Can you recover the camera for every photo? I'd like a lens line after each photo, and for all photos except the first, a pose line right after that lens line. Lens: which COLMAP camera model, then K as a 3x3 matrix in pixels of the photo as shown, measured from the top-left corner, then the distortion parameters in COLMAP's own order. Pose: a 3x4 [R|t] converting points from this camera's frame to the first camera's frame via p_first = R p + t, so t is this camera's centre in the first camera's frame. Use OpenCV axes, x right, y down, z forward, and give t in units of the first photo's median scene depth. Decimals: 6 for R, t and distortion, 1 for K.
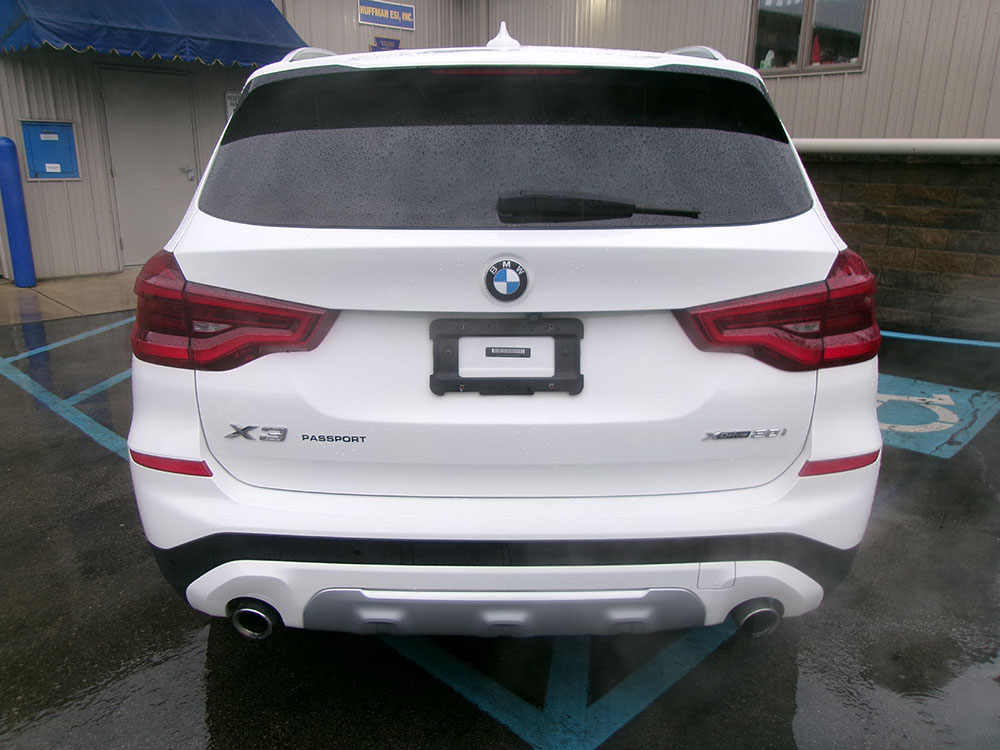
lens RADIAL K [[768.3, 0, 493.8], [0, 768.3, 377.3], [0, 0, 1]] dist [-0.018532, 0.035345]
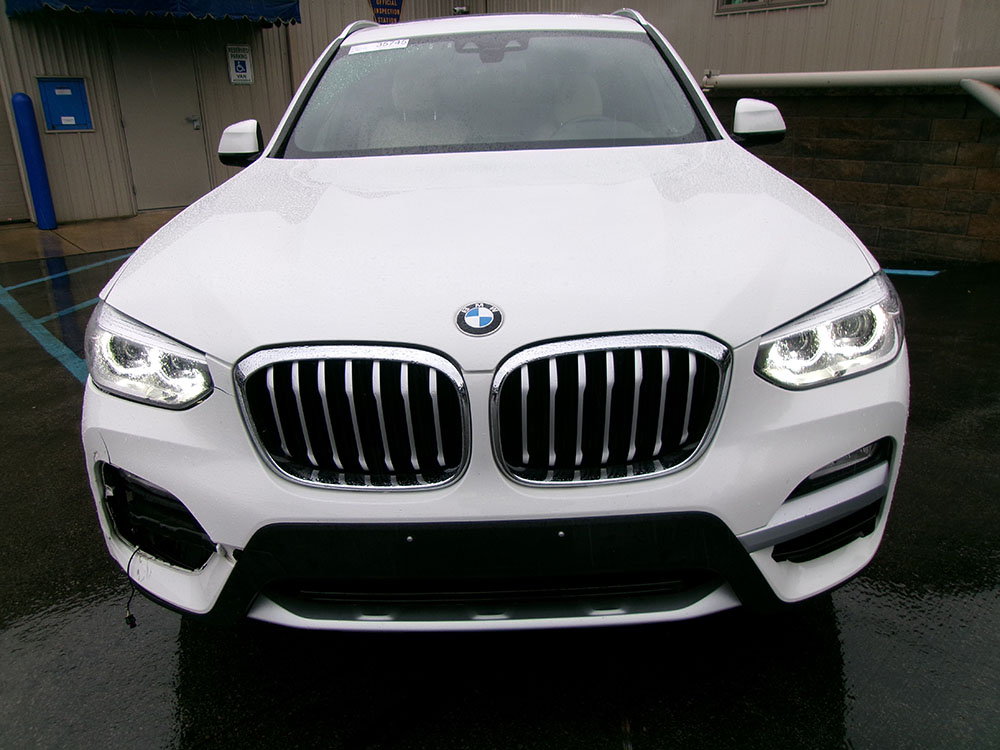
lens RADIAL K [[768.3, 0, 494.0], [0, 768.3, 373.4], [0, 0, 1]] dist [-0.018532, 0.035345]
pose [[0.995887, 0.006801, -0.090352, 0.182995], [-0.001248, 0.998114, 0.061369, 0.028963], [0.090599, -0.061004, 0.994017, -0.084407]]
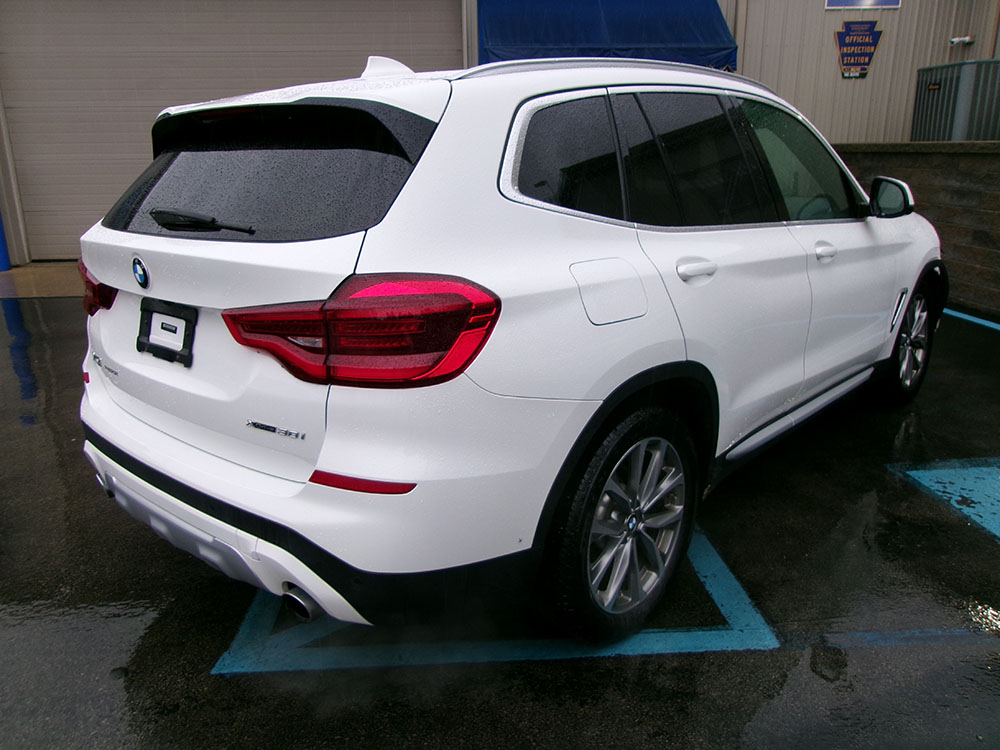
lens RADIAL K [[768.3, 0, 493.0], [0, 768.3, 377.1], [0, 0, 1]] dist [-0.018532, 0.035345]
pose [[0.743035, 0.172773, -0.646567, 0.342130], [-0.167360, 0.983376, 0.070443, -0.035704], [0.647989, 0.055868, 0.759598, 0.094419]]
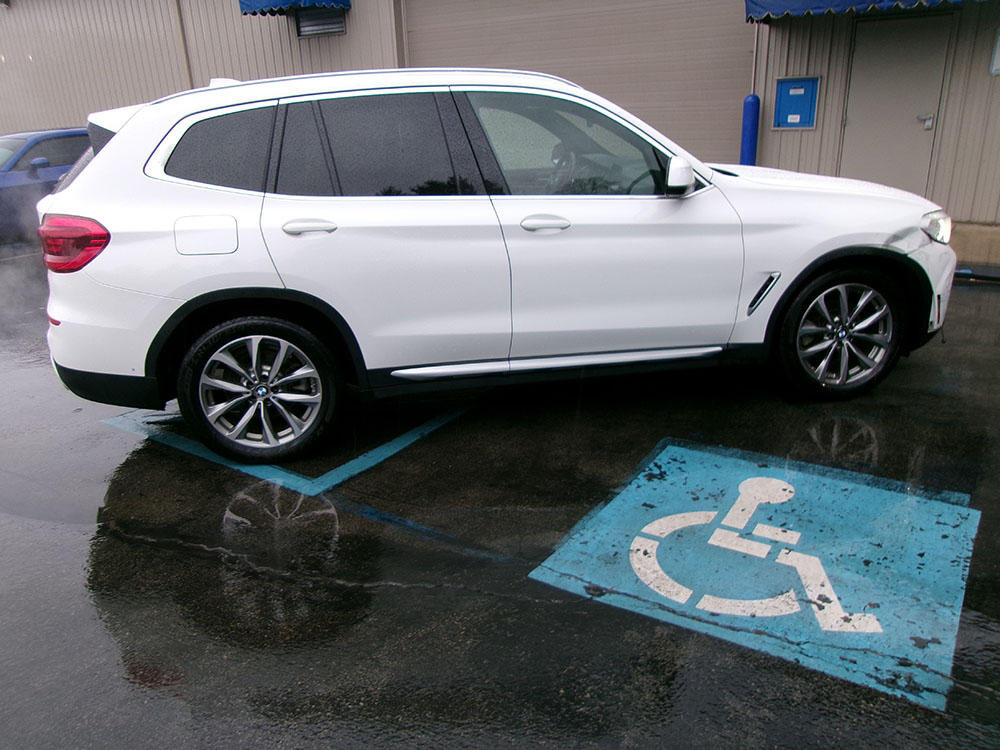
lens RADIAL K [[768.3, 0, 498.5], [0, 768.3, 378.4], [0, 0, 1]] dist [-0.018532, 0.035345]
pose [[0.189486, 0.323119, -0.927194, 0.730861], [-0.235274, 0.931734, 0.276619, -0.161960], [0.953279, 0.165729, 0.252572, 0.456370]]
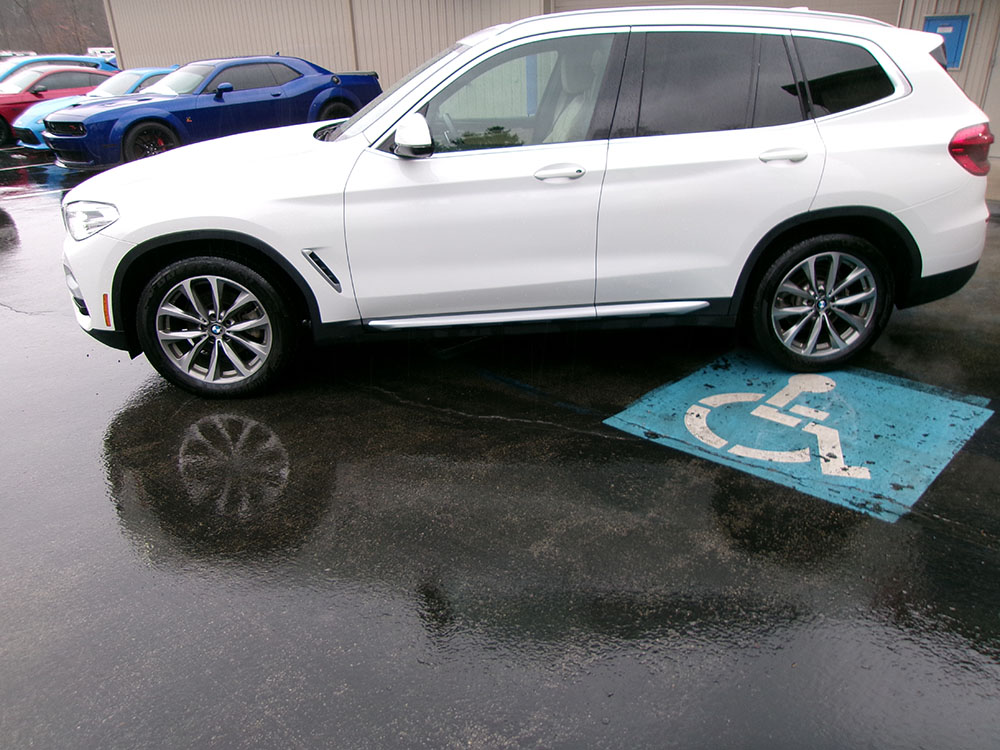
lens RADIAL K [[768.3, 0, 497.4], [0, 768.3, 374.6], [0, 0, 1]] dist [-0.018532, 0.035345]
pose [[0.012506, 0.401581, -0.915738, 0.877466], [-0.252549, 0.887387, 0.385699, -0.173061], [0.967503, 0.226445, 0.112516, 0.453006]]
